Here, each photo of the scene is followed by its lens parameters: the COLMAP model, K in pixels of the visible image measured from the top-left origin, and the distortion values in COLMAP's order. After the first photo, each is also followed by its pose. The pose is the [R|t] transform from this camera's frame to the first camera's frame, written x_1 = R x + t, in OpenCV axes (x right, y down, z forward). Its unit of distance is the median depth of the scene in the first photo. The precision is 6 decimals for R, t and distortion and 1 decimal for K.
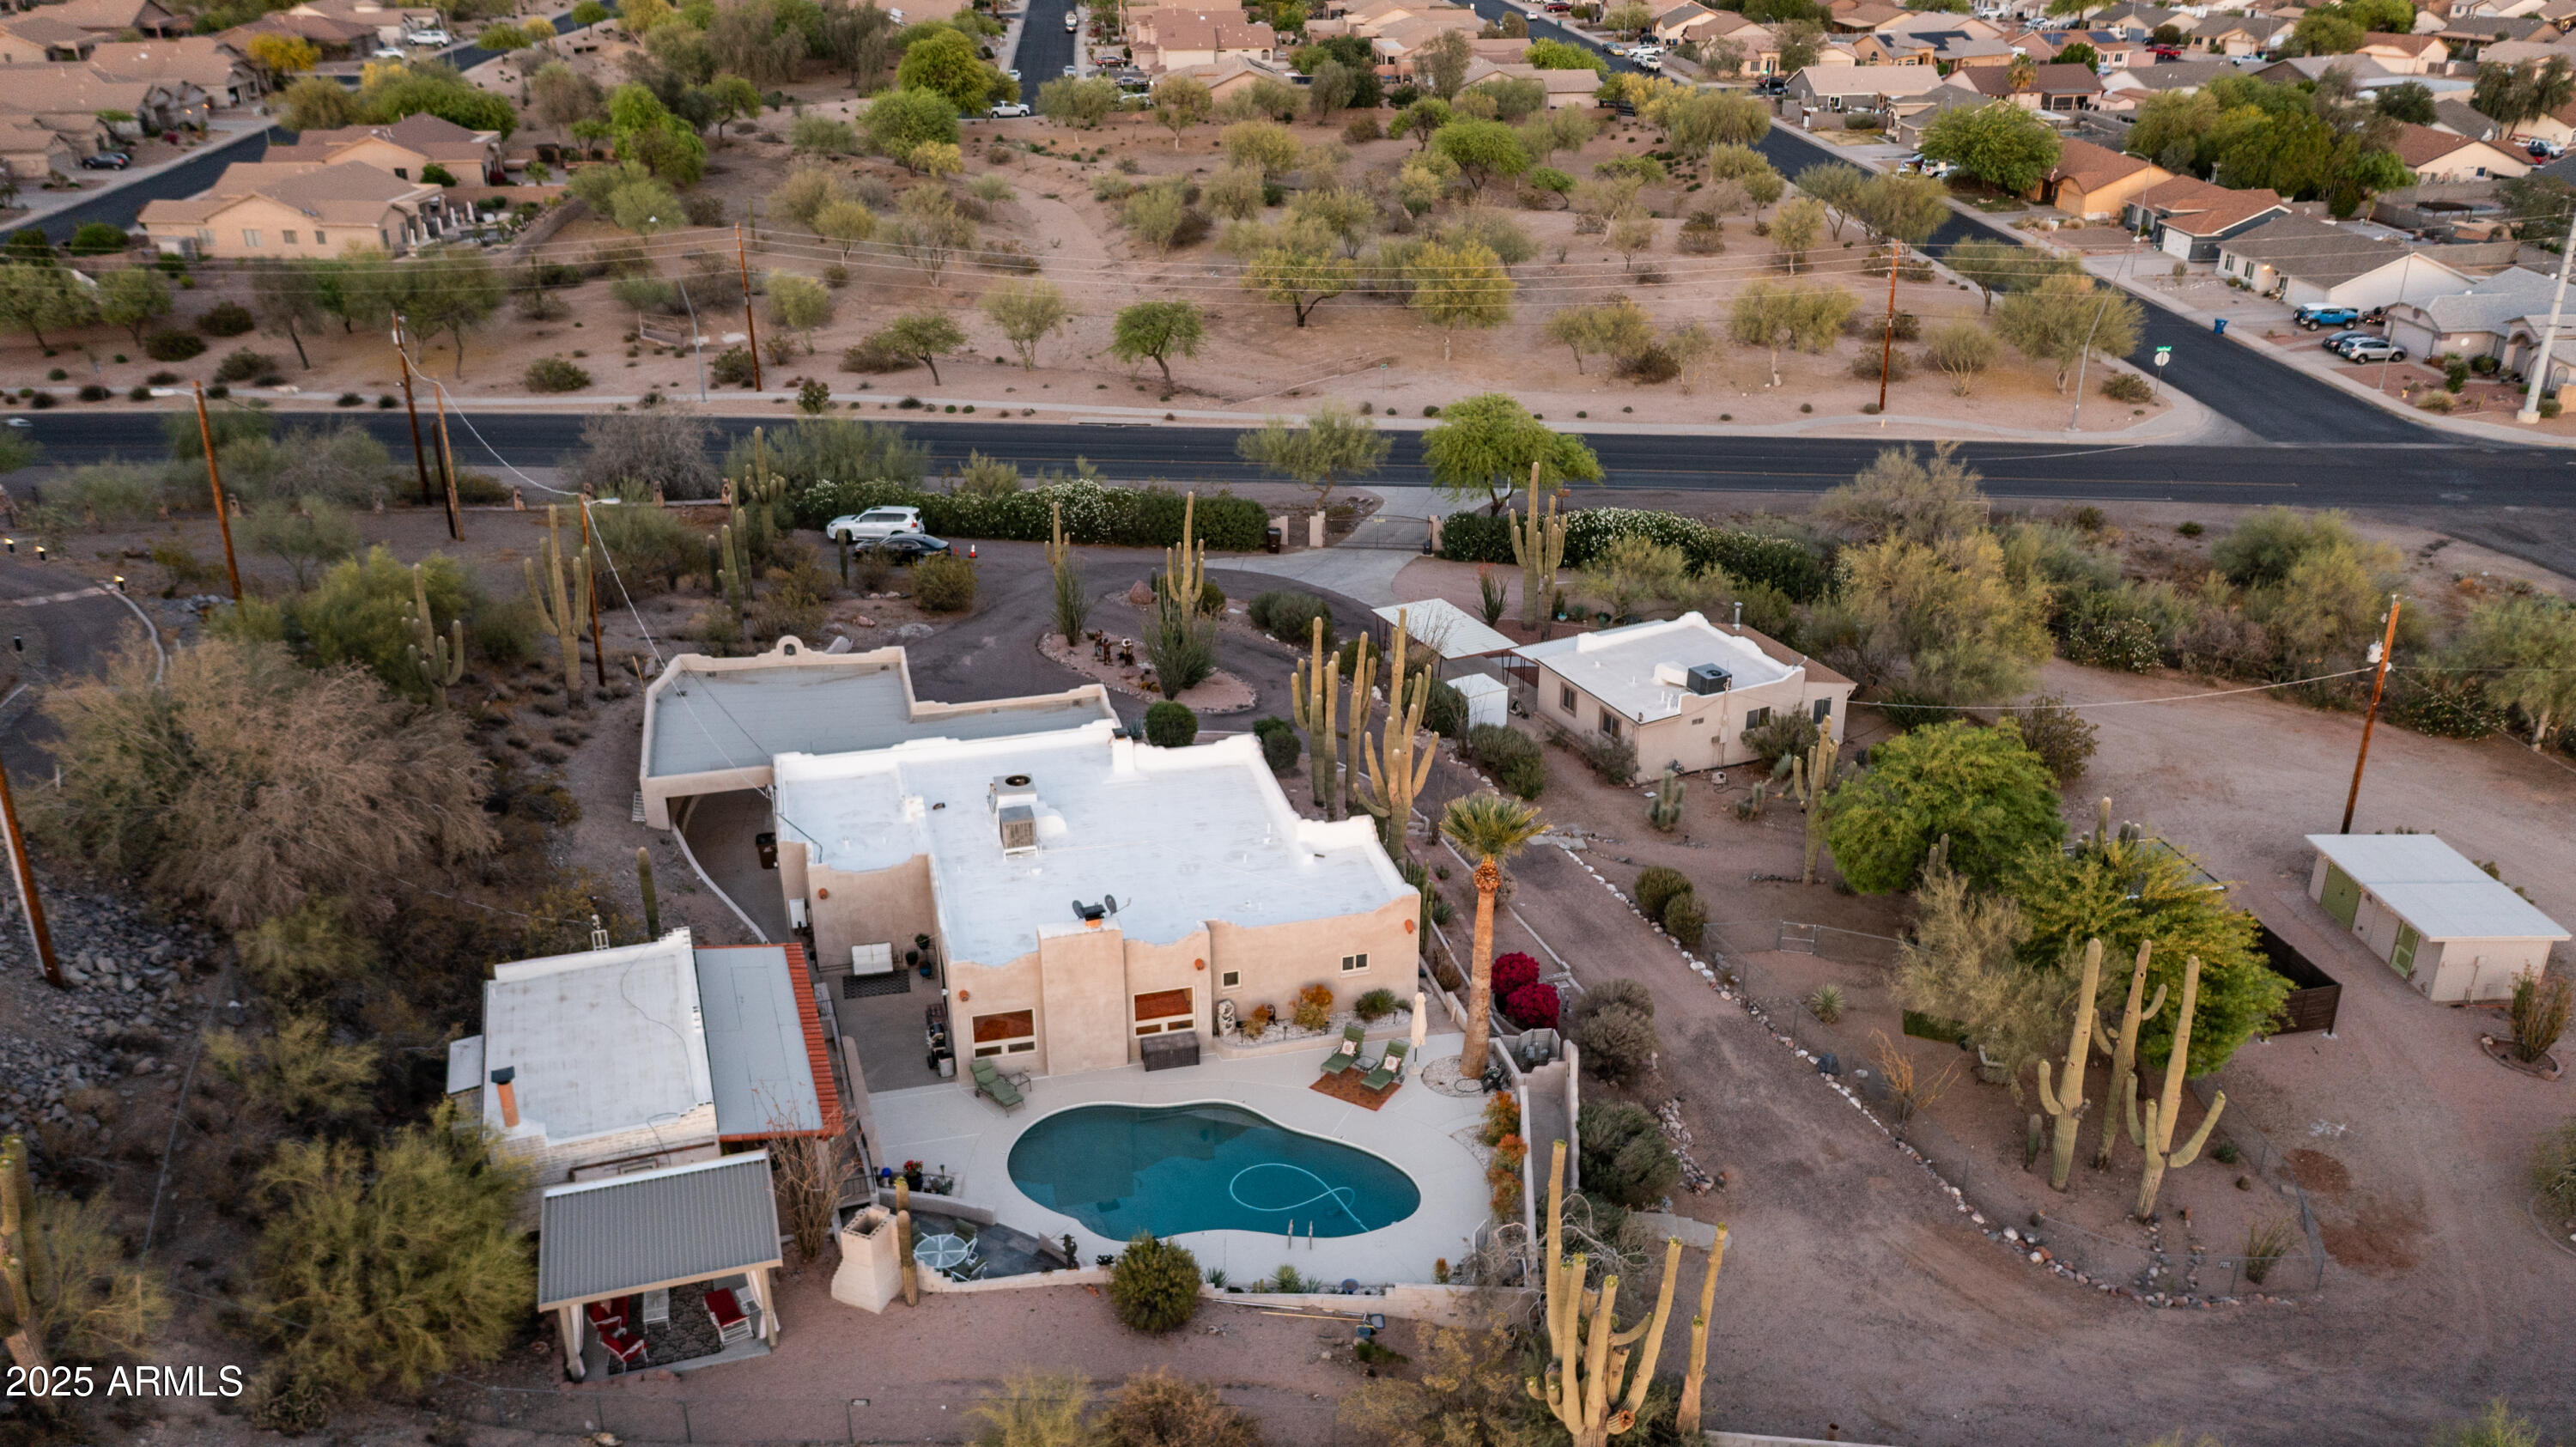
lens RADIAL K [[2024.2, 0, 1282.4], [0, 2024.2, 723.1], [0, 0, 1]] dist [-0.012633, 0.045589]
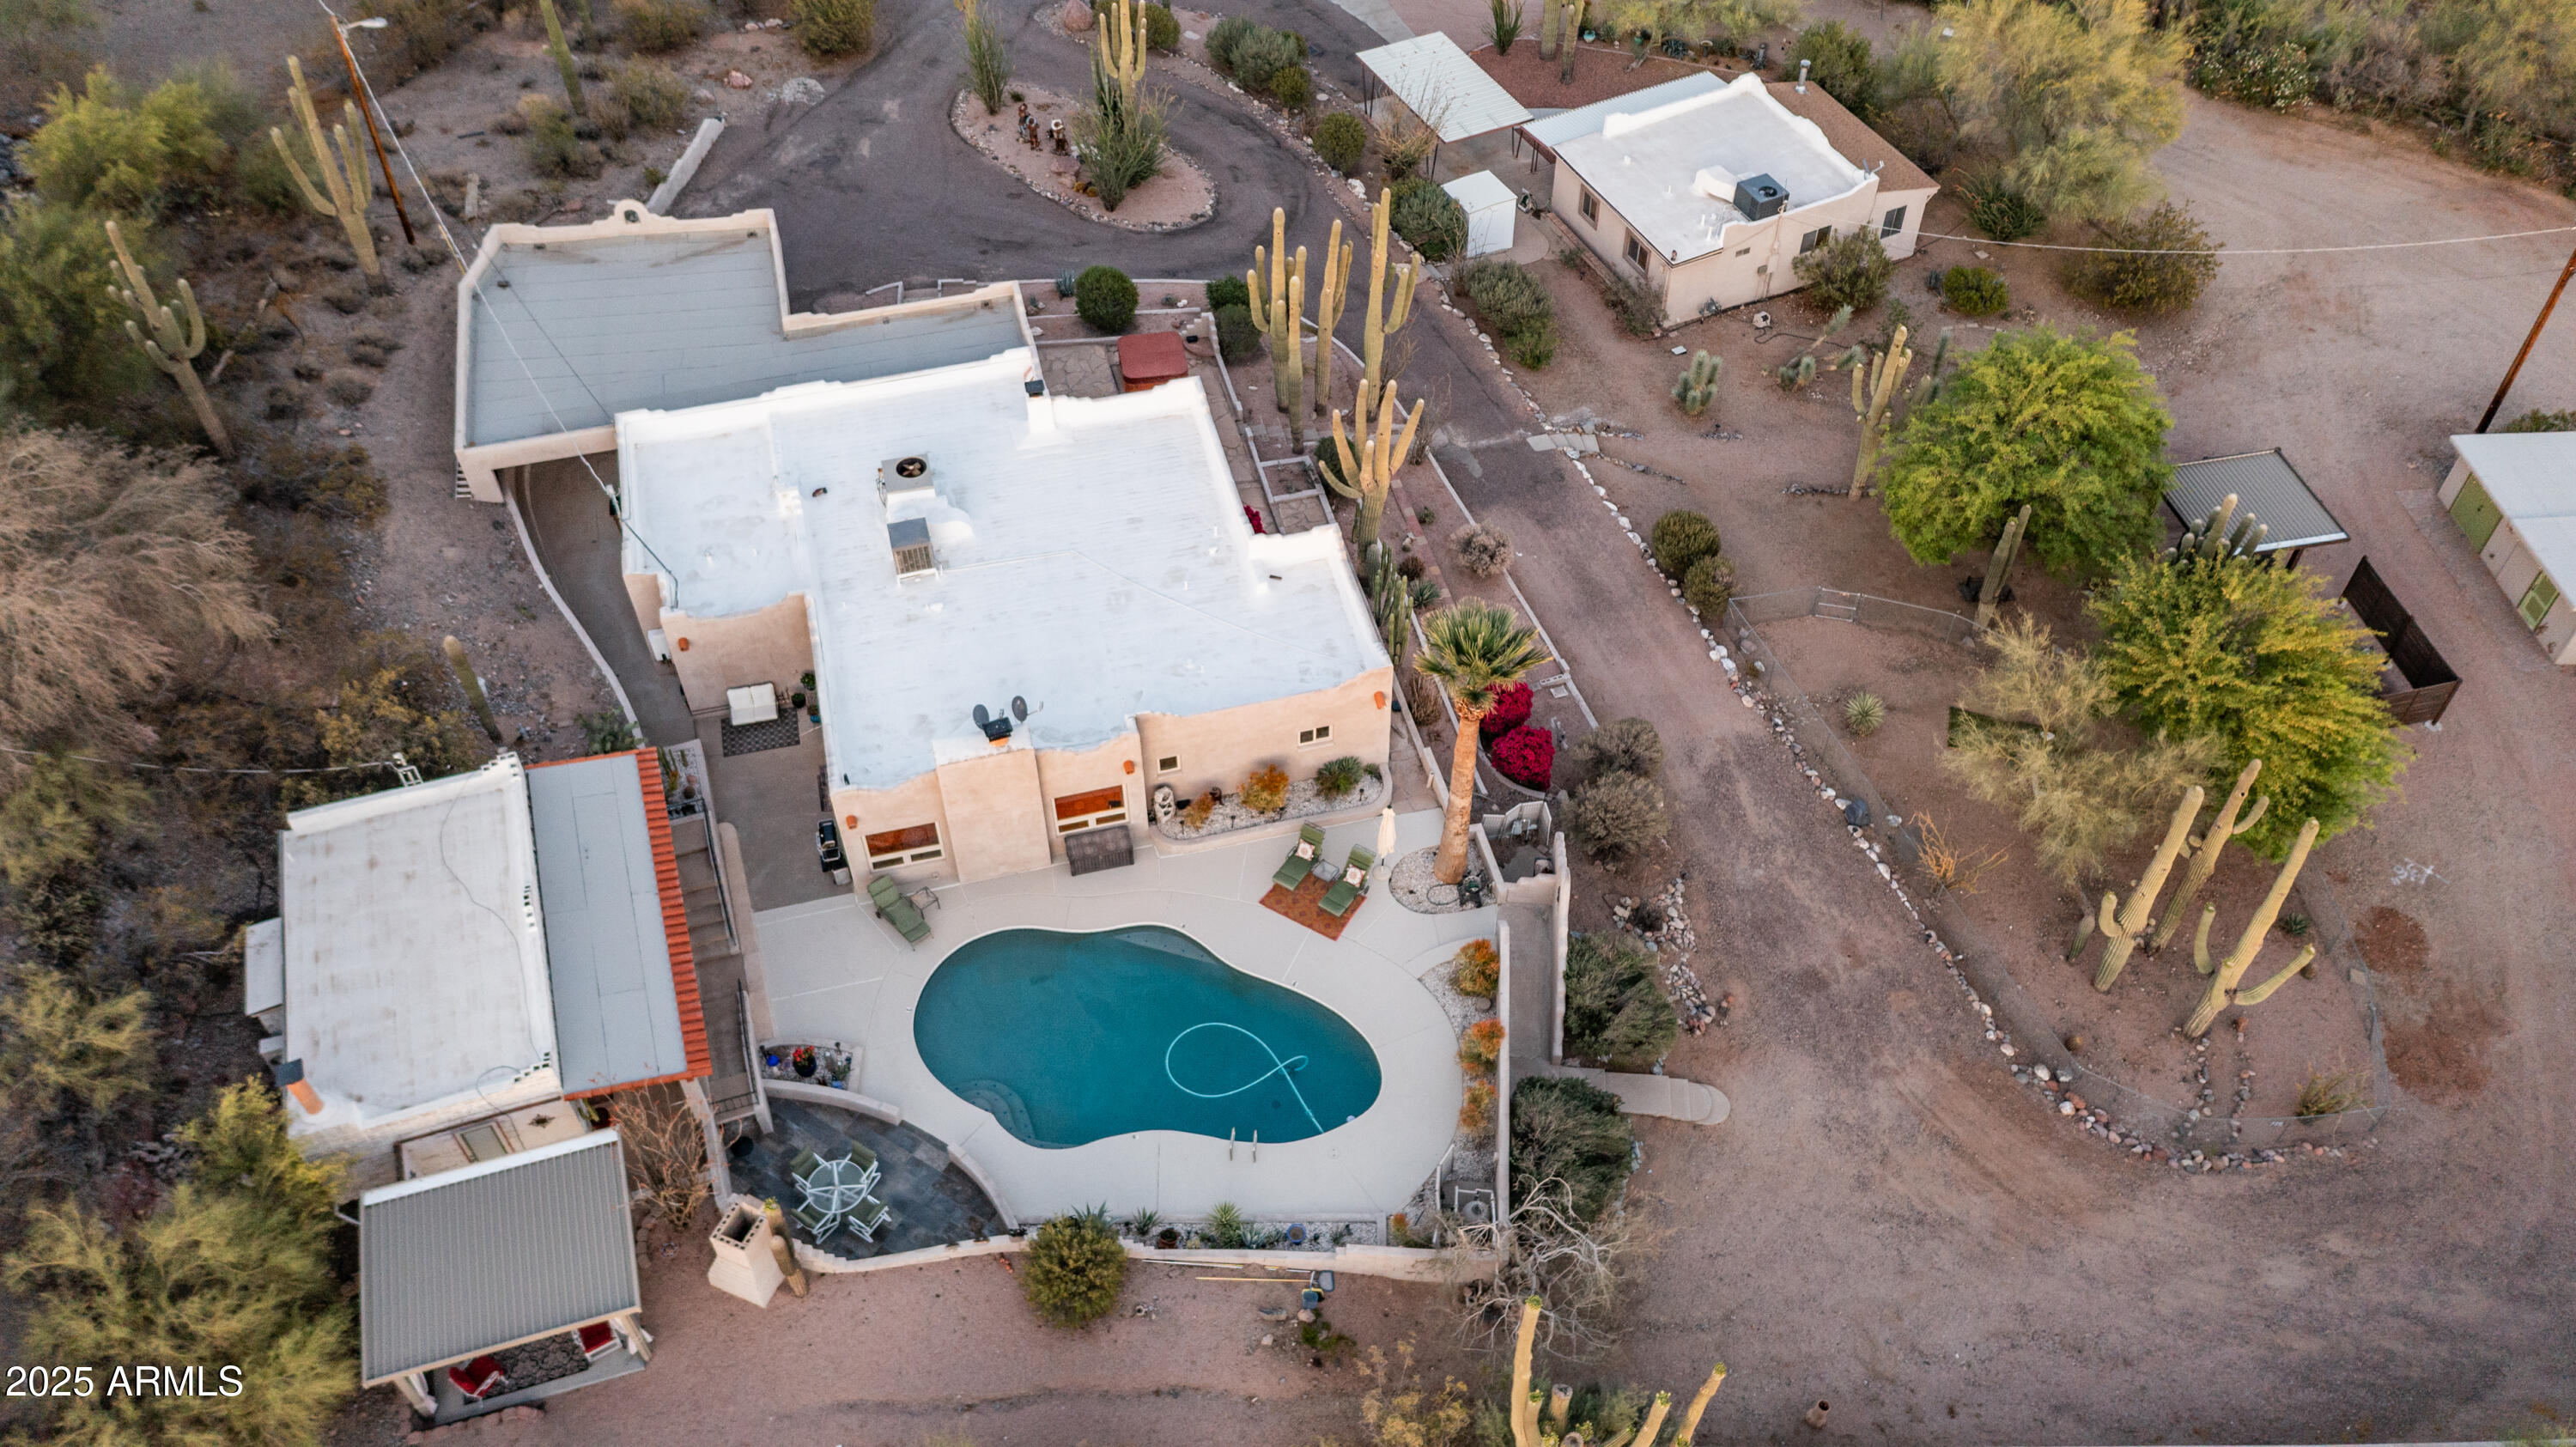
lens RADIAL K [[2024.2, 0, 1278.5], [0, 2024.2, 718.0], [0, 0, 1]] dist [-0.012633, 0.045589]
pose [[0.999994, -0.001687, -0.003031, 0.018656], [0.002791, 0.910227, 0.414101, -0.194712], [0.002060, -0.414107, 0.910226, 0.185322]]
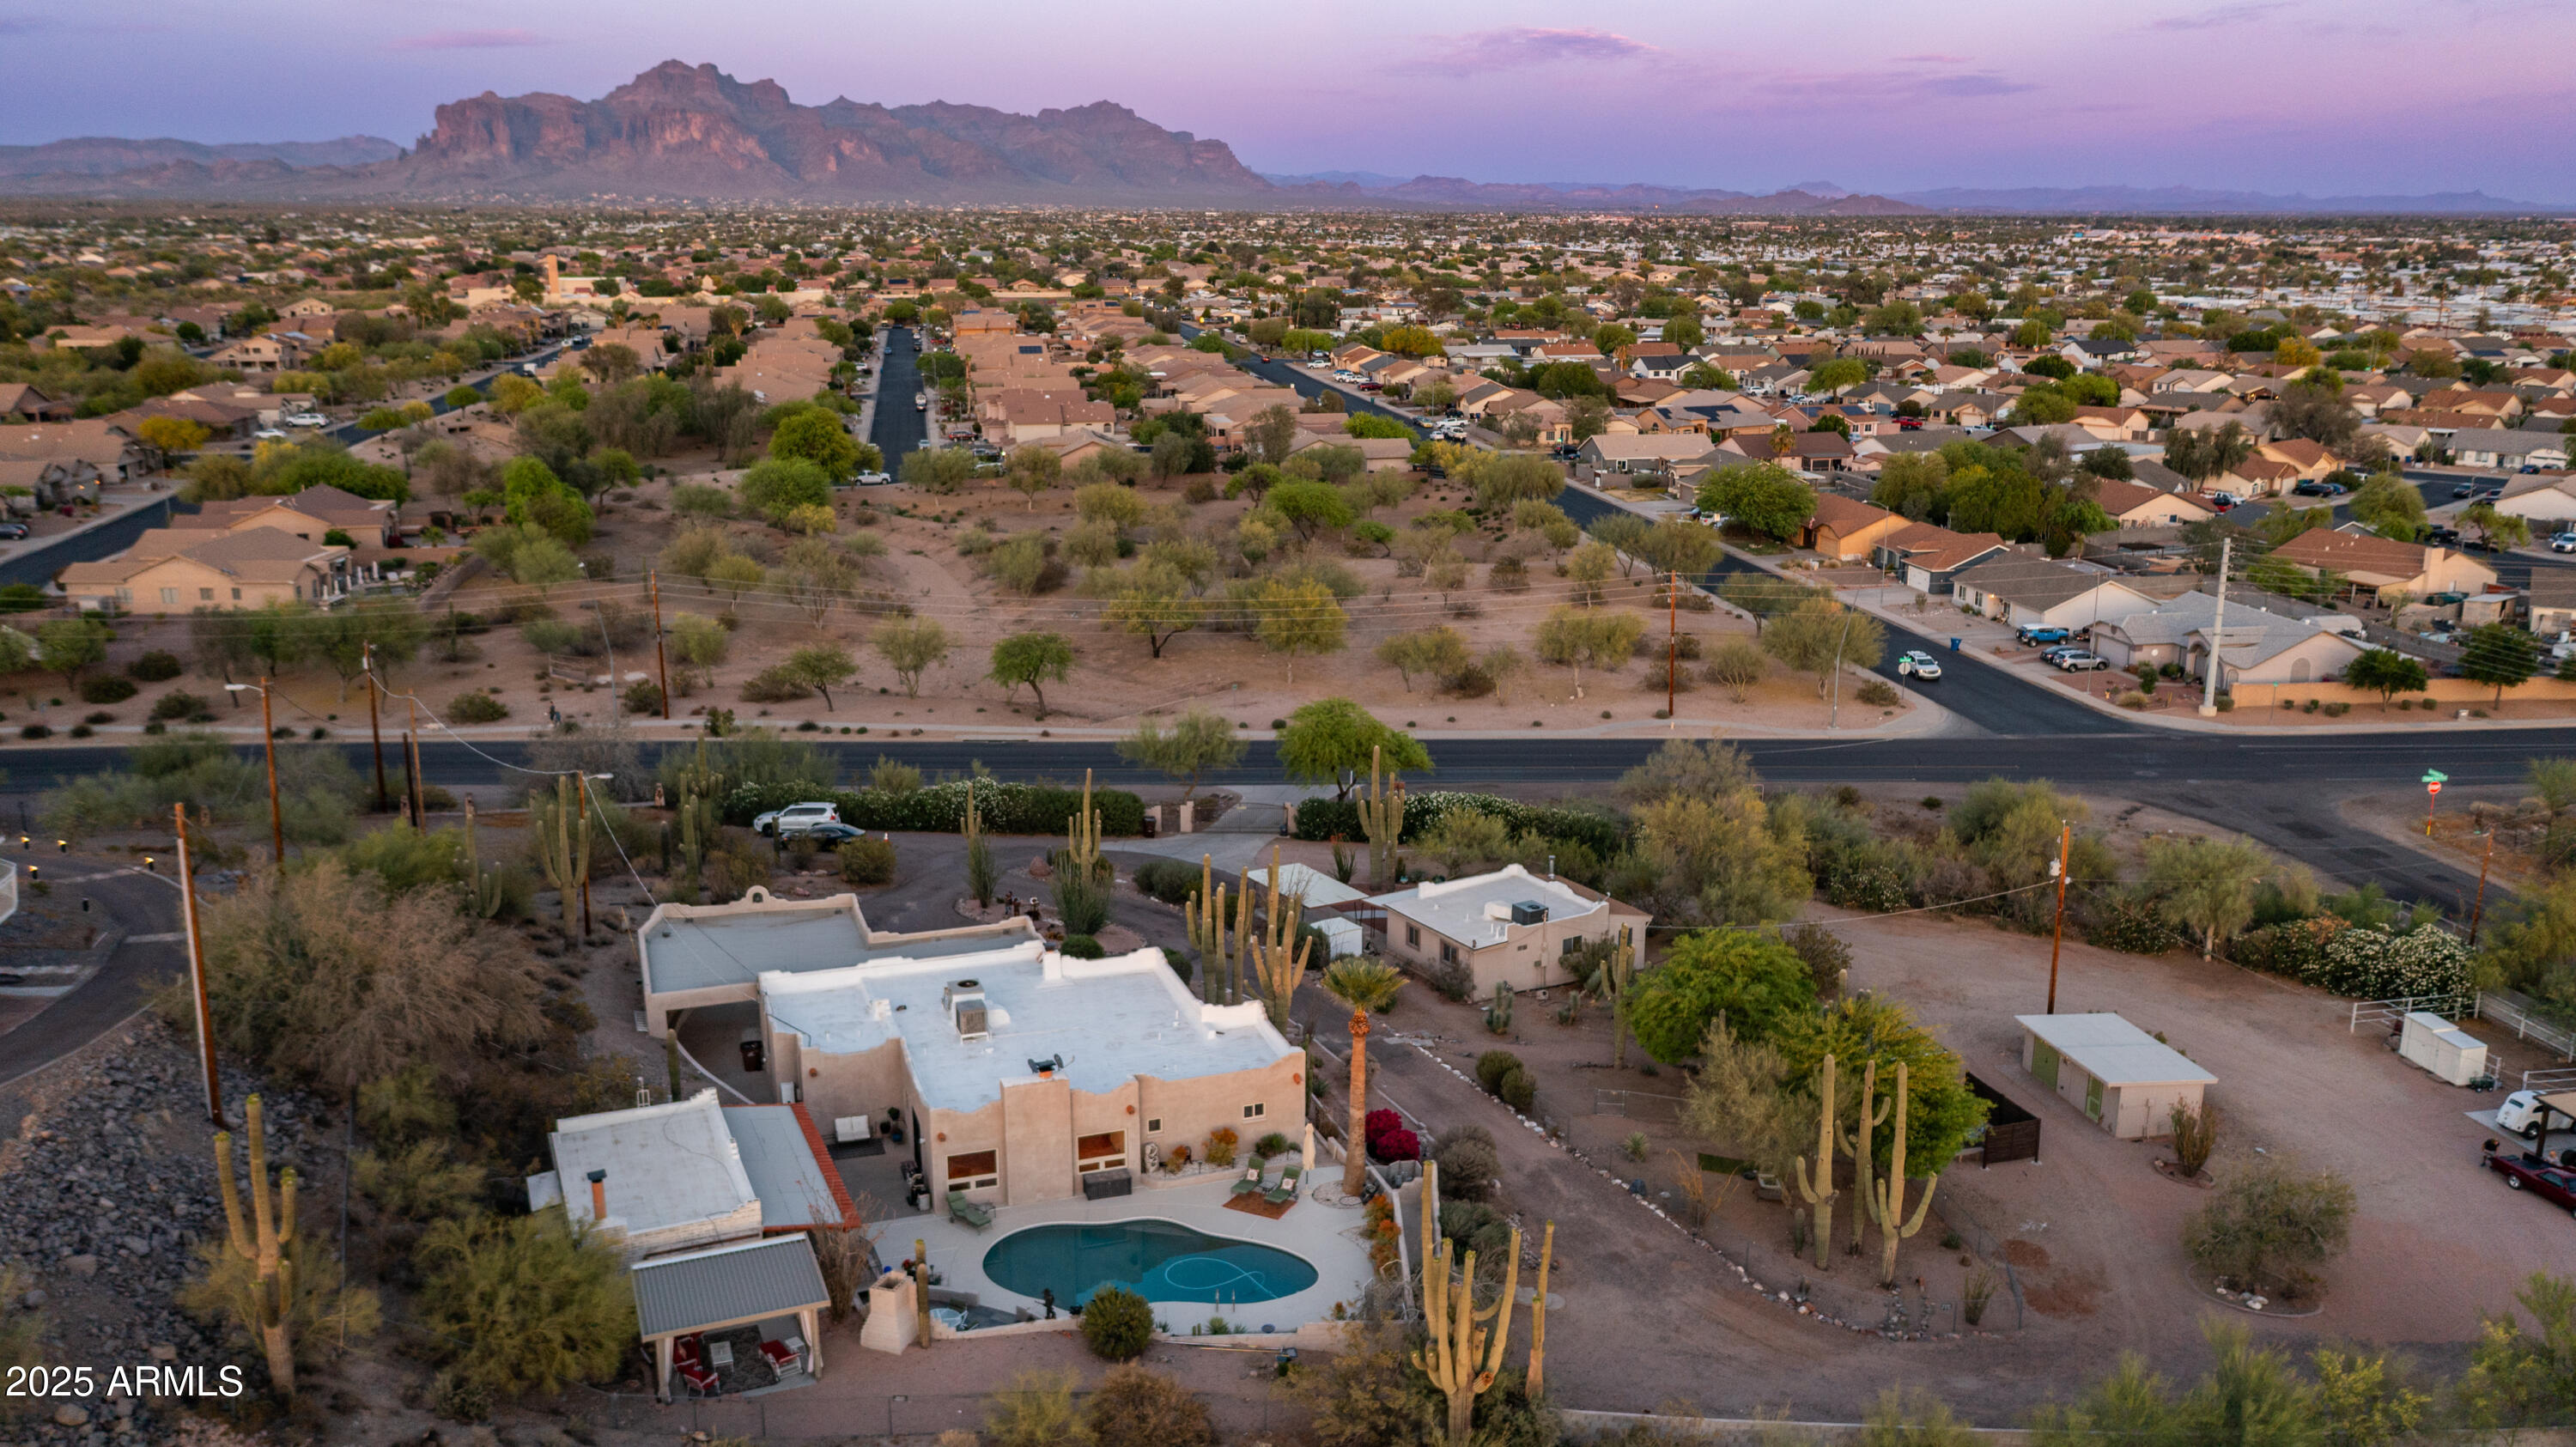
lens RADIAL K [[2024.2, 0, 1282.0], [0, 2024.2, 729.3], [0, 0, 1]] dist [-0.012633, 0.045589]
pose [[0.996276, -0.019026, 0.084095, -0.037675], [0.033347, 0.984476, -0.172323, 0.083040], [-0.079510, 0.174485, 0.981444, -0.203927]]
